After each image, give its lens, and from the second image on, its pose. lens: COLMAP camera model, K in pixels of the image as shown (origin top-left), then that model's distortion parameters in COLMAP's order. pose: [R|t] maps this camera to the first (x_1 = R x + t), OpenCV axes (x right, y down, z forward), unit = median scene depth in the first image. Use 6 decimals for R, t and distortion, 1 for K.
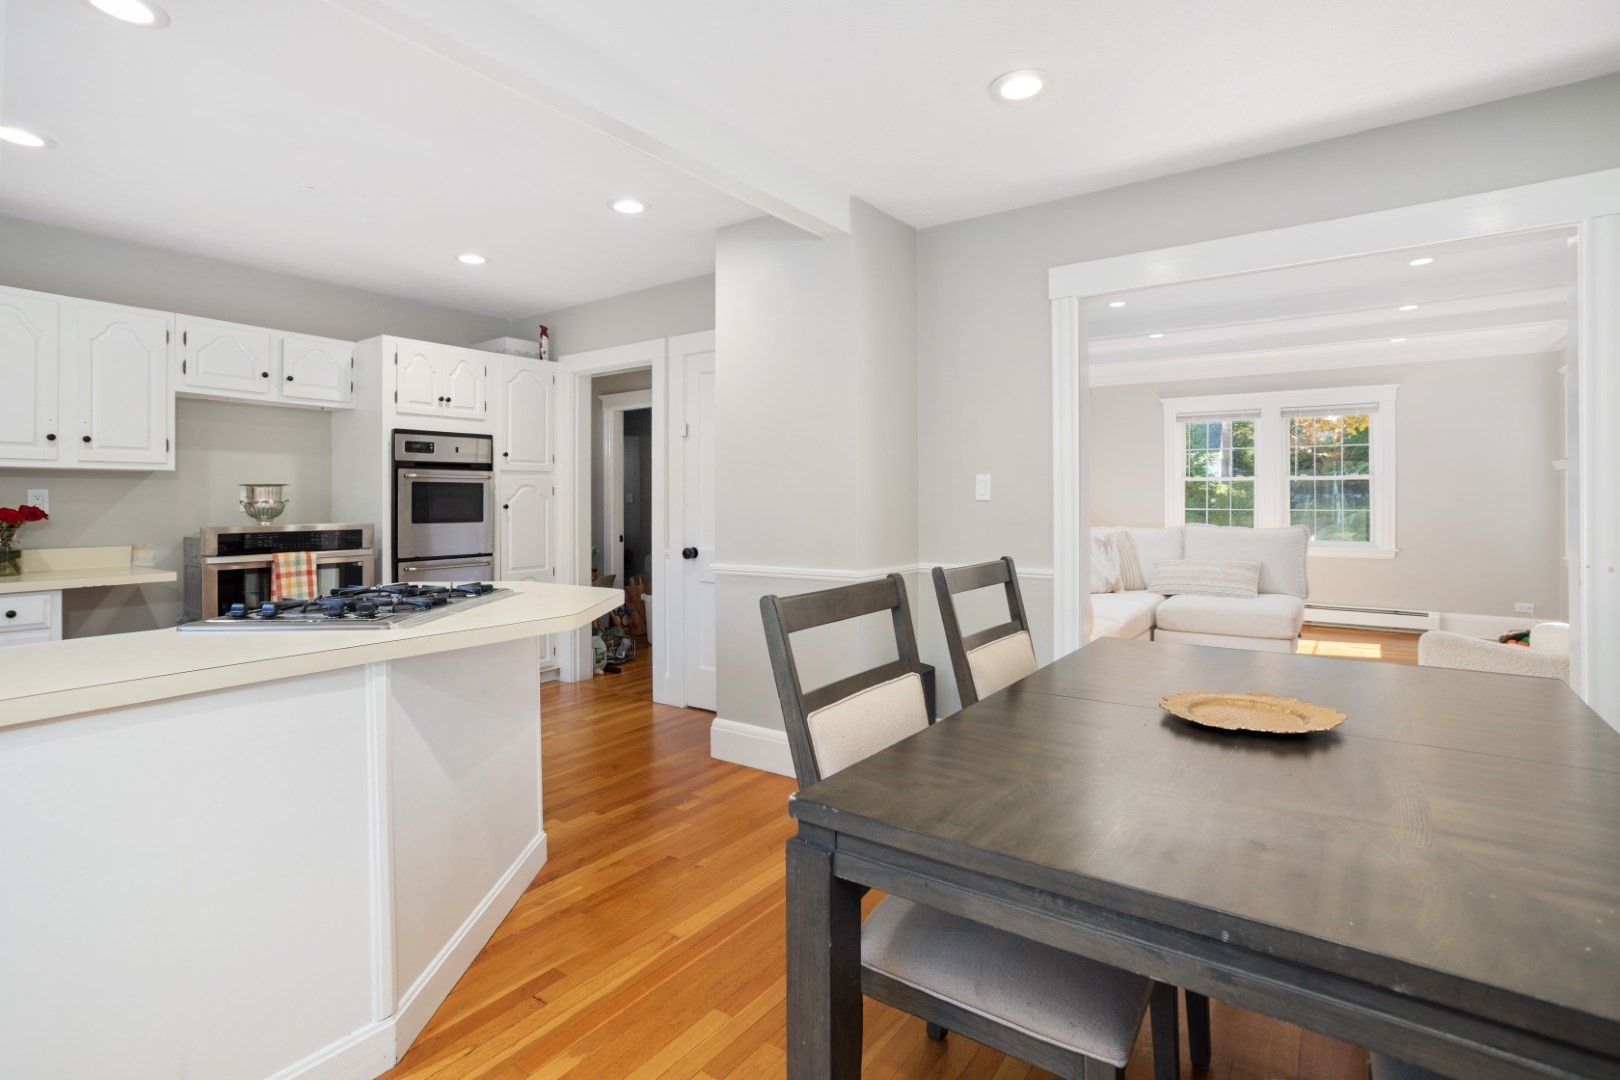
lens RADIAL K [[796.9, 0, 814.8], [0, 796.9, 506.1], [0, 0, 1]] dist [0.000008, 0.000059]
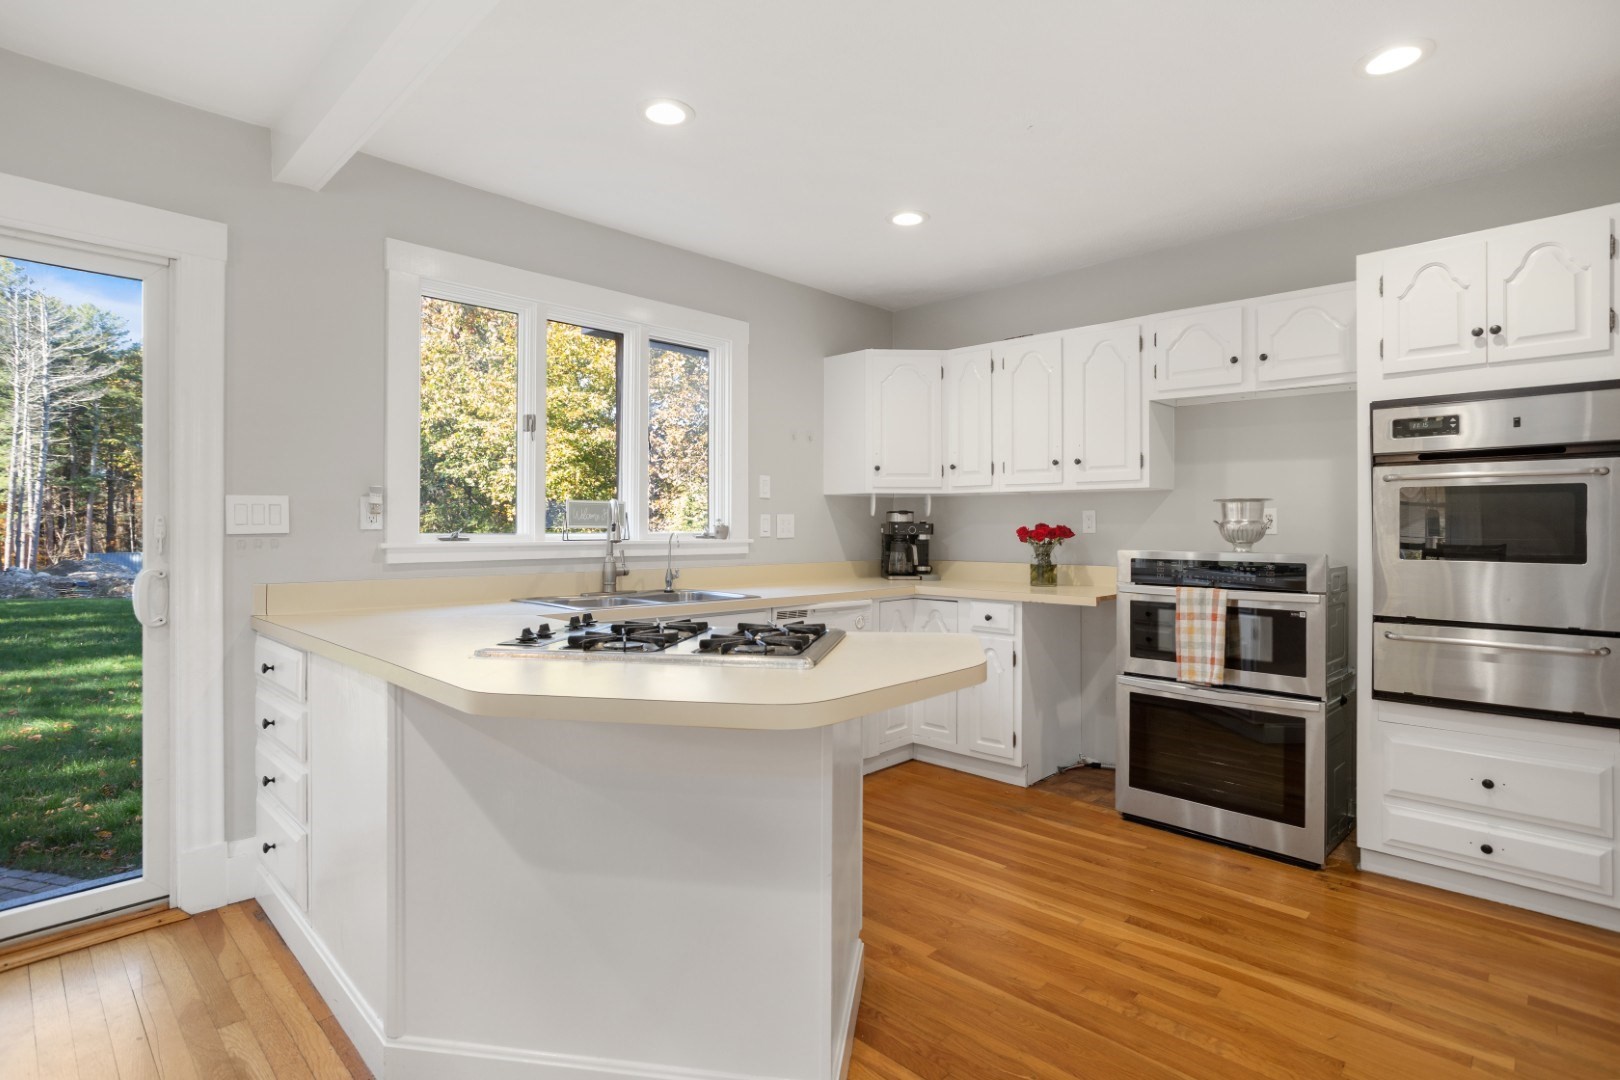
lens RADIAL K [[798.9, 0, 808.8], [0, 798.9, 523.4], [0, 0, 1]] dist [-0.031381, 0.017558]
pose [[-0.144708, 0.000075, -0.989474, 0.143035], [-0.008788, 0.999960, 0.001361, -0.001141], [0.989435, 0.008893, -0.144702, 0.697508]]
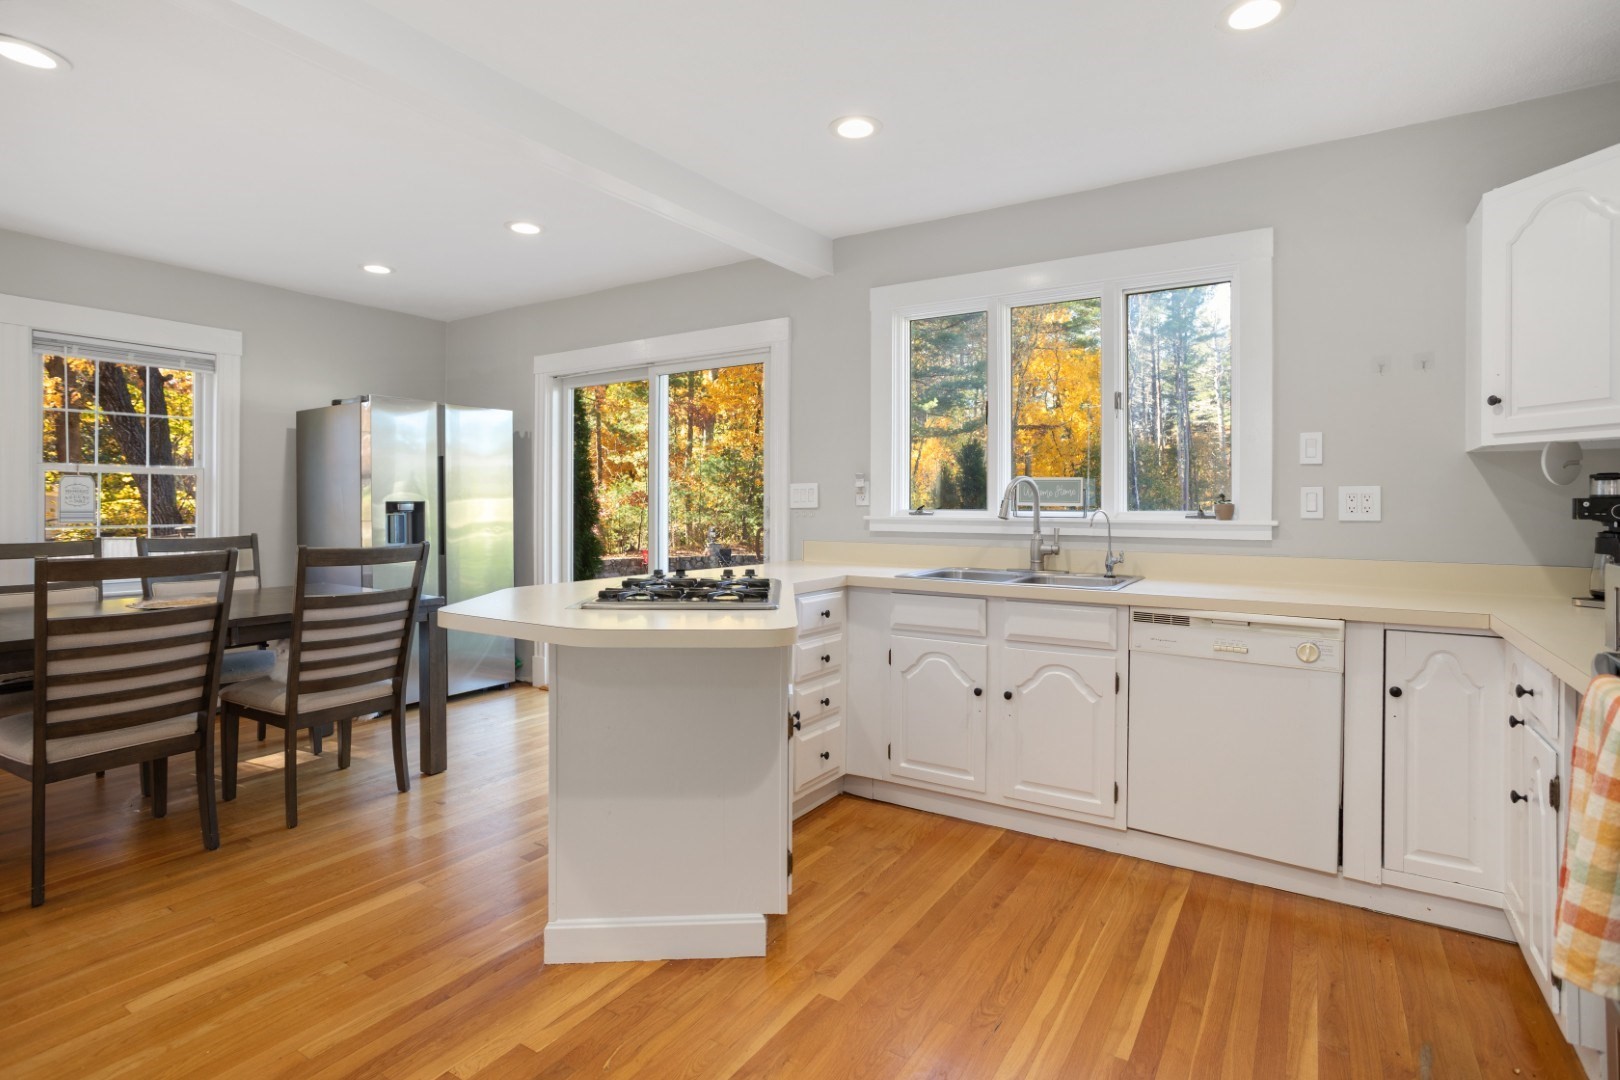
lens RADIAL K [[796.9, 0, 814.8], [0, 796.9, 506.1], [0, 0, 1]] dist [0.000008, 0.000059]
pose [[-0.995899, -0.000339, -0.090471, -0.331250], [-0.001028, 0.999971, 0.007566, 0.001832], [0.090466, 0.007628, -0.995870, 1.143703]]
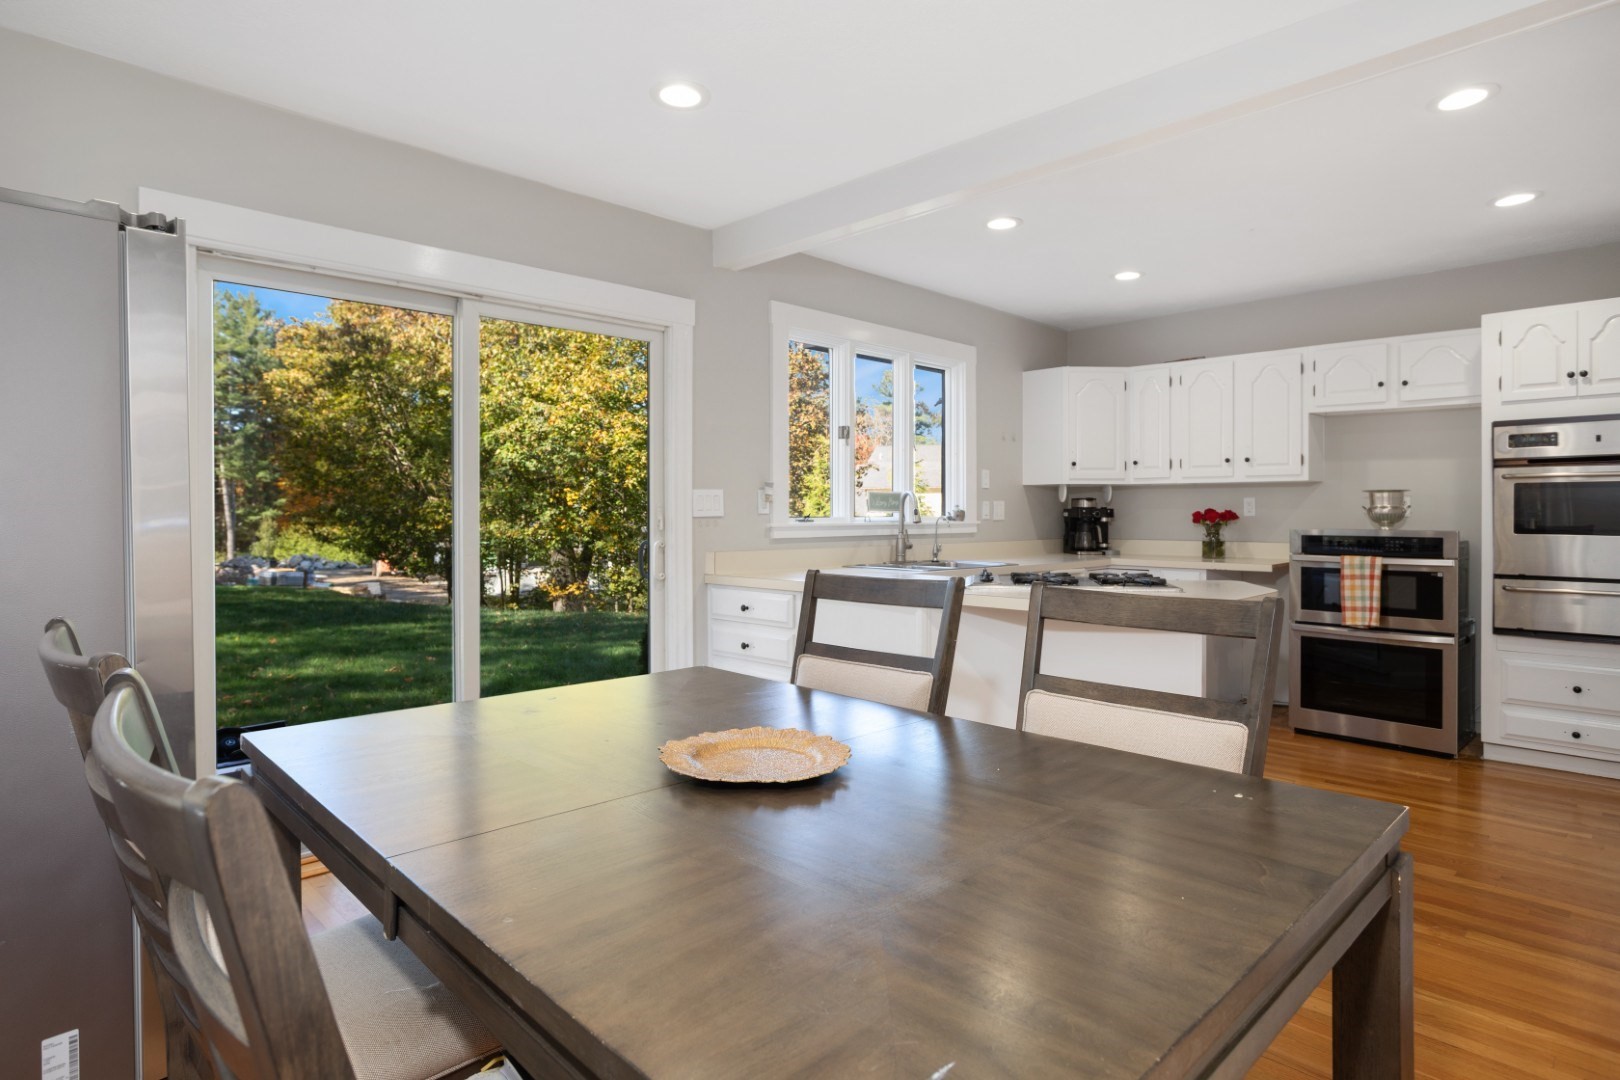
lens RADIAL K [[873.1, 0, 816.7], [0, 873.1, 512.9], [0, 0, 1]] dist [-0.000949, 0.001923]
pose [[-0.146180, 0.006050, -0.989239, 0.535278], [-0.007800, 0.999943, 0.007268, -0.000531], [0.989227, 0.008778, -0.146125, 0.442577]]
